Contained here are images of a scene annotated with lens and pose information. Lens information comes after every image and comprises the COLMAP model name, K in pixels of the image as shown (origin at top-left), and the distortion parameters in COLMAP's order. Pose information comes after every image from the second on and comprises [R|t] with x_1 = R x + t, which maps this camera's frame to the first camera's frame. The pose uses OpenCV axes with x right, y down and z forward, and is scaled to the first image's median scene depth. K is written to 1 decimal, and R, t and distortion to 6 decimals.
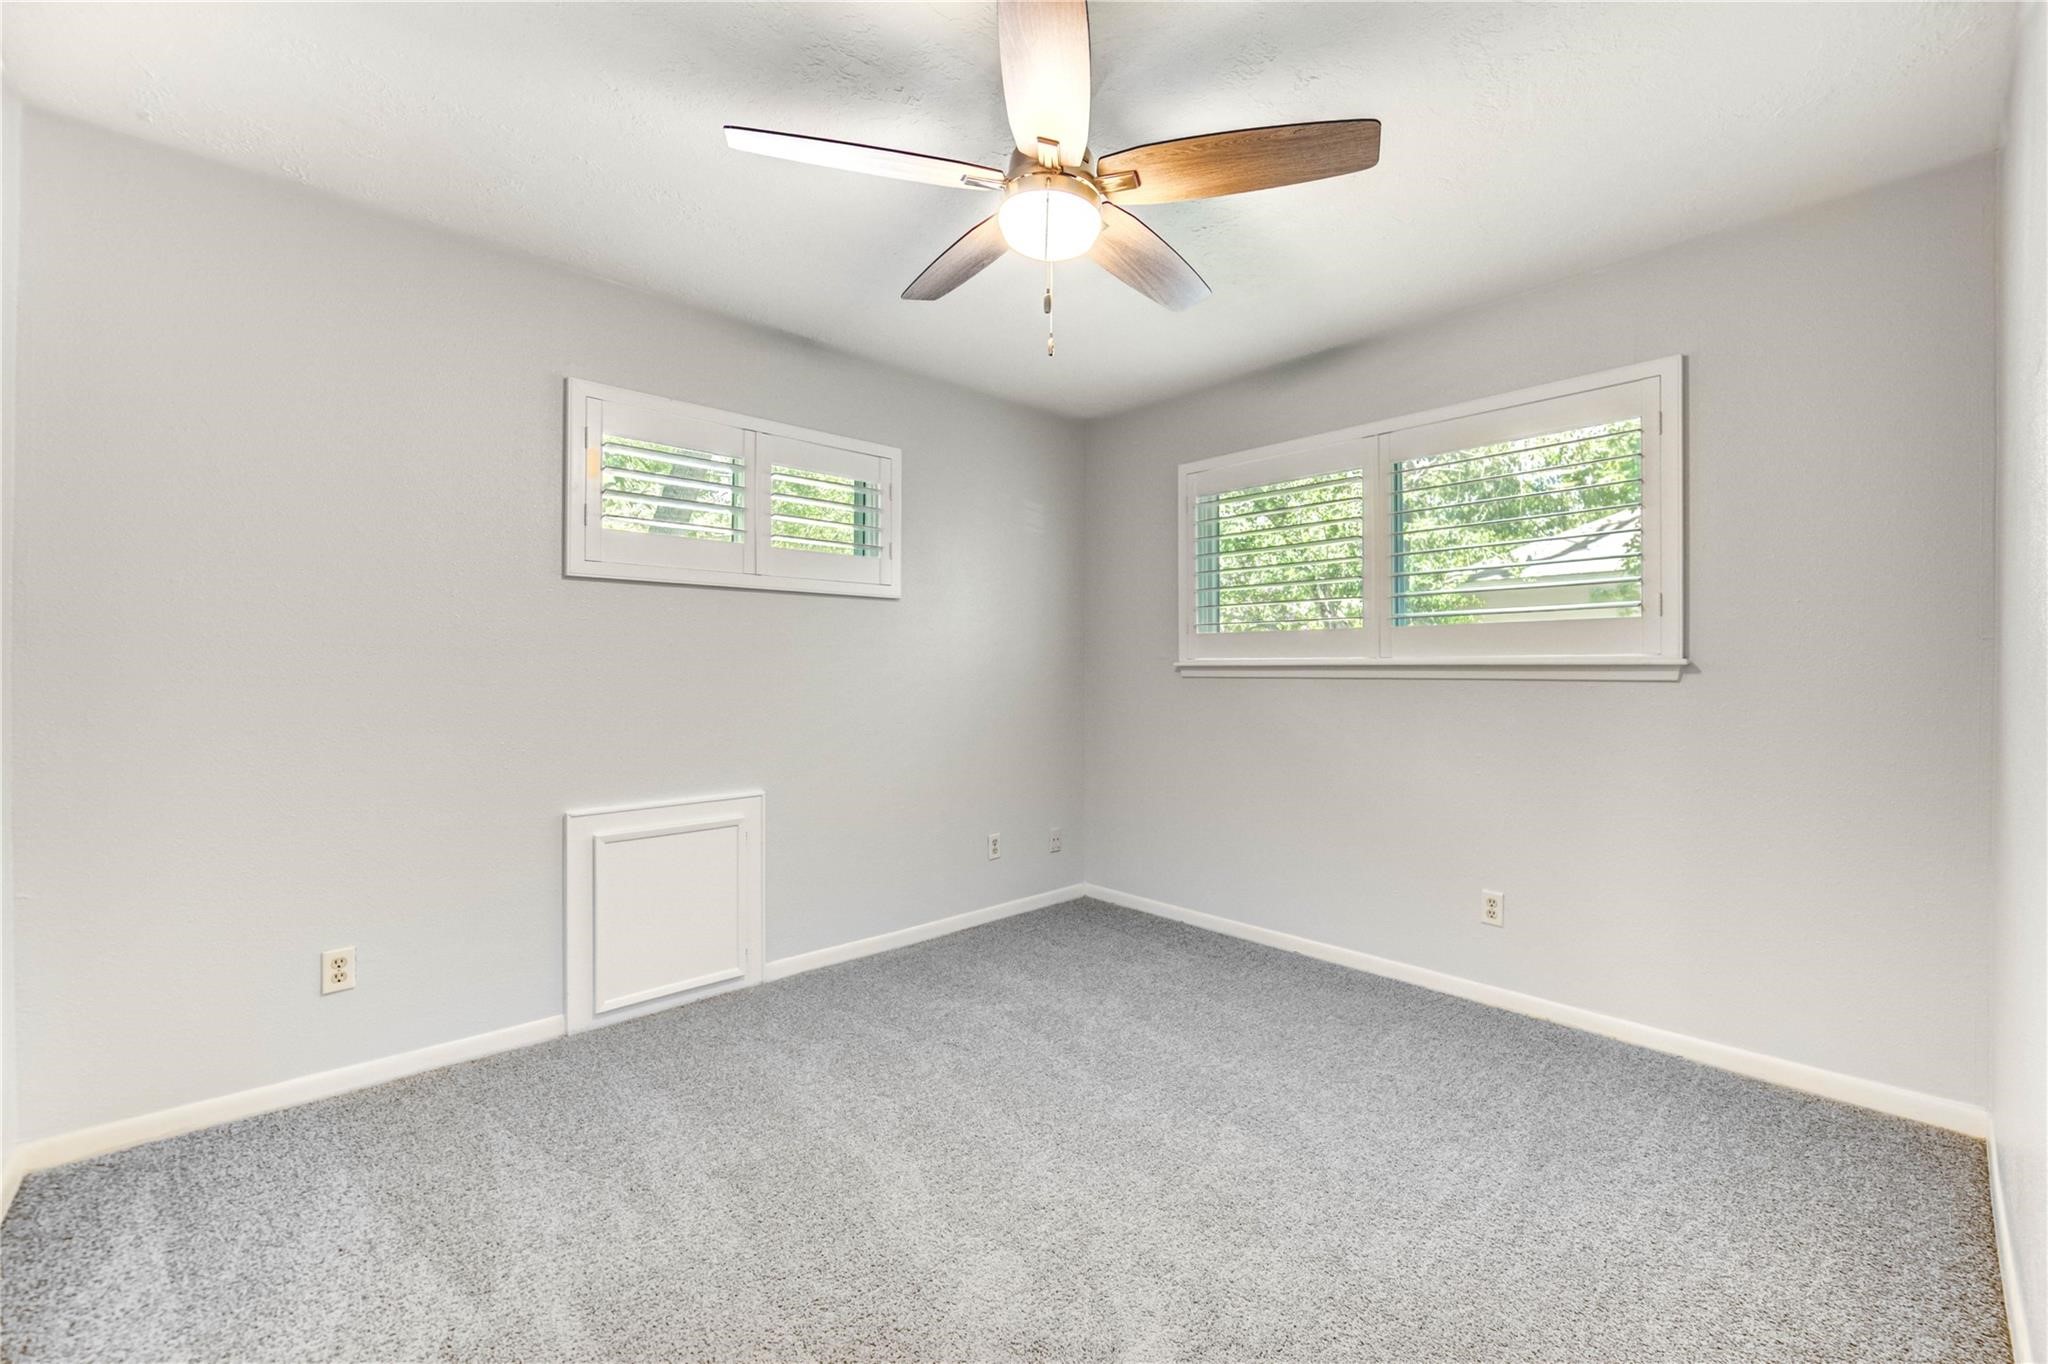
lens RADIAL K [[824.3, 0, 1021.1], [0, 824.3, 657.0], [0, 0, 1]] dist [-0.014731, 0.000003]
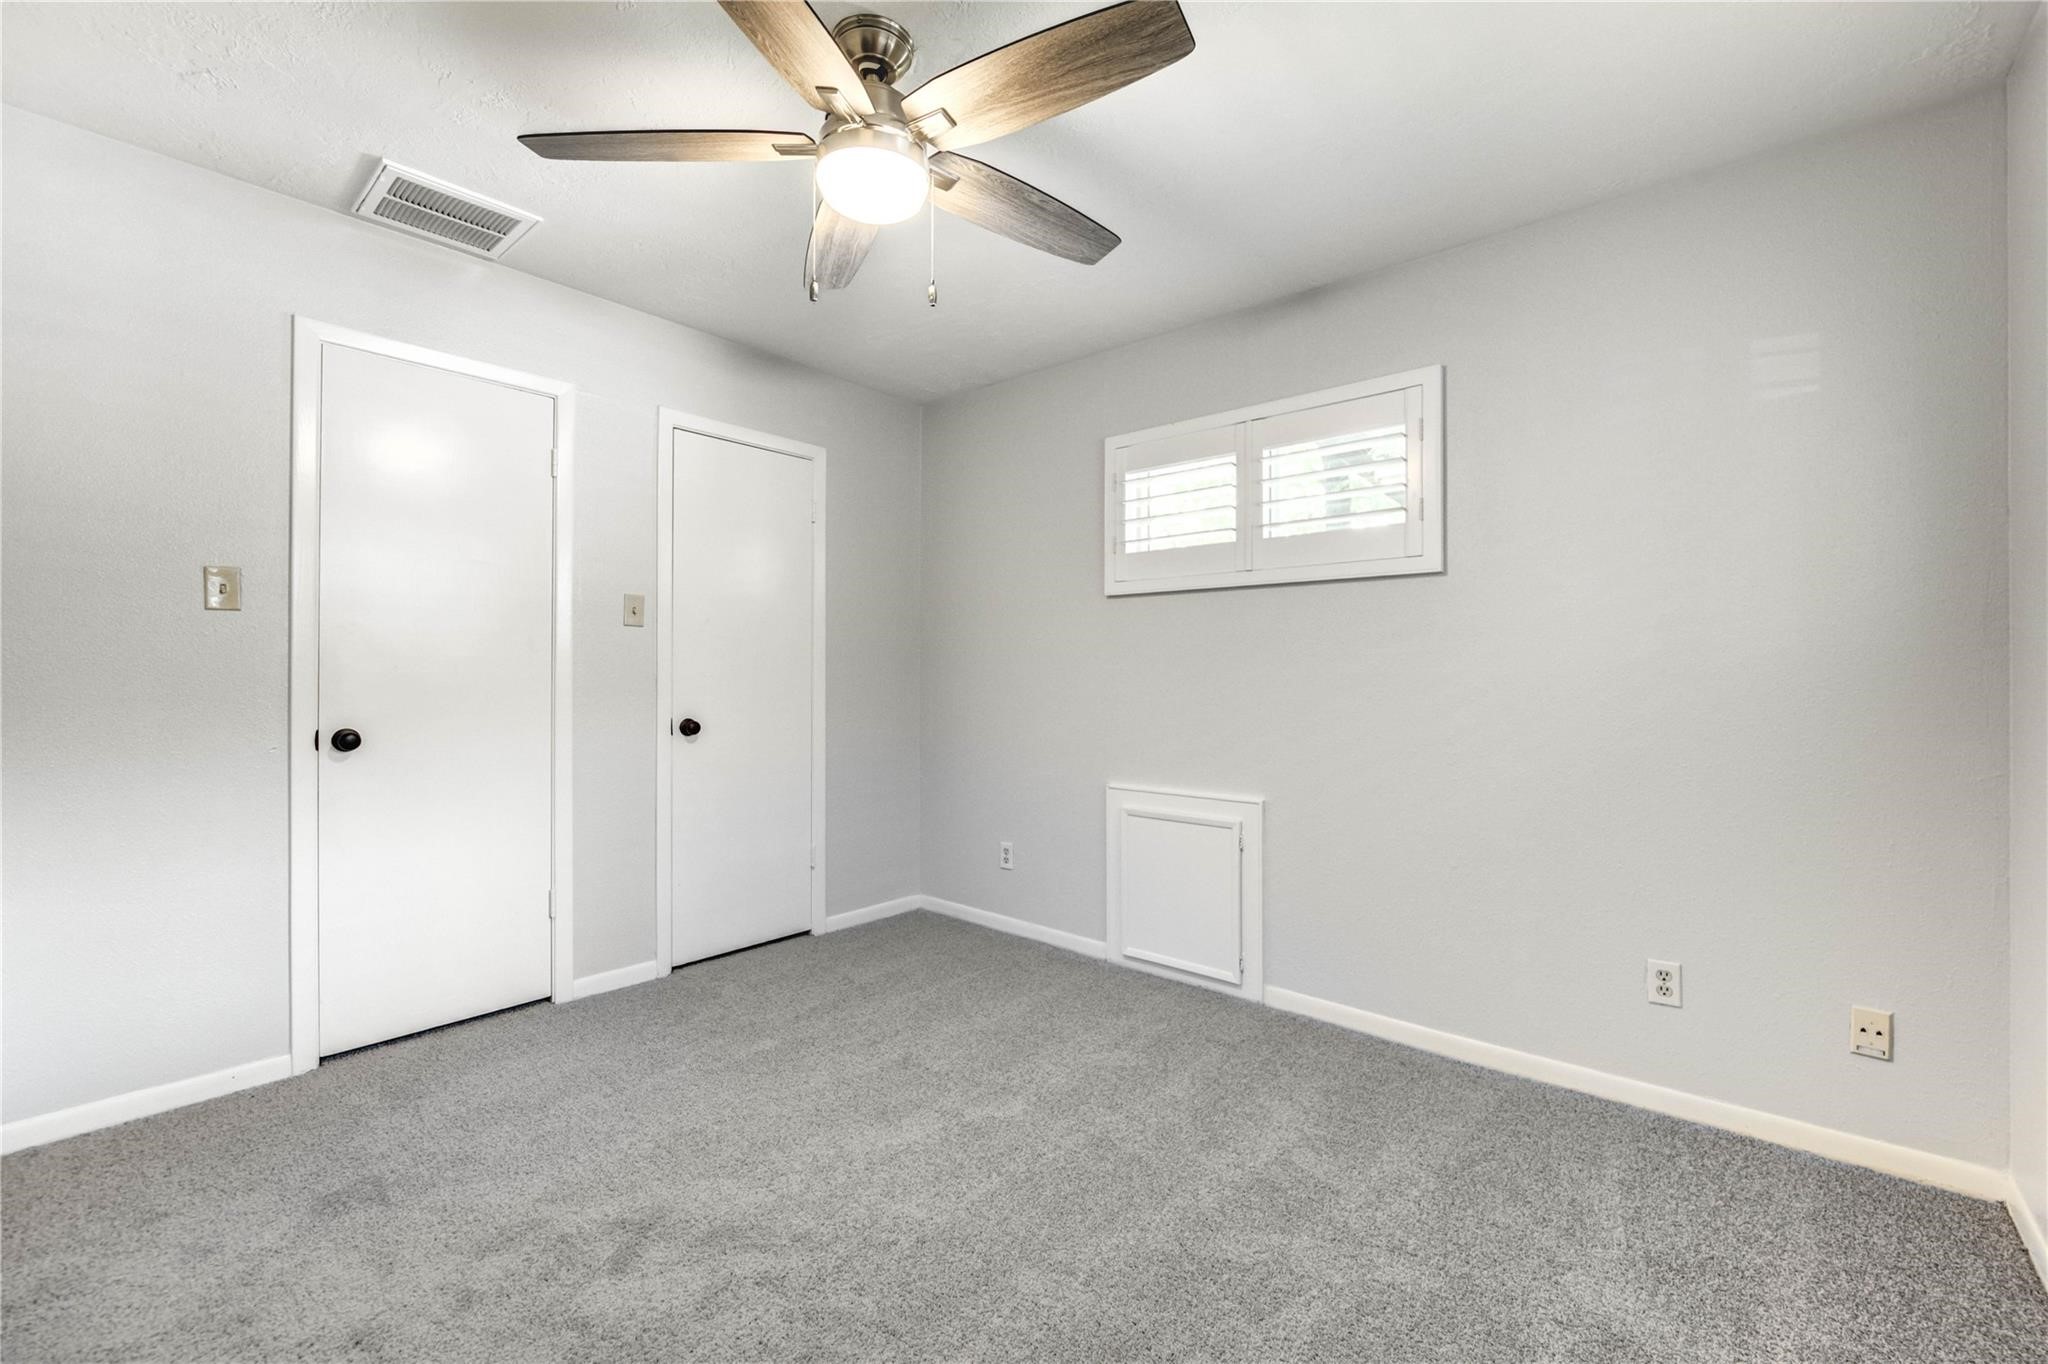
lens RADIAL K [[818.6, 0, 1024.0], [0, 818.6, 682.0], [0, 0, 1]] dist [-0.002292, -0.000244]
pose [[0.096209, -0.004847, -0.995349, 0.606201], [0.009627, 0.999946, -0.003939, 0.030886], [0.995315, -0.009203, 0.096251, 0.659982]]
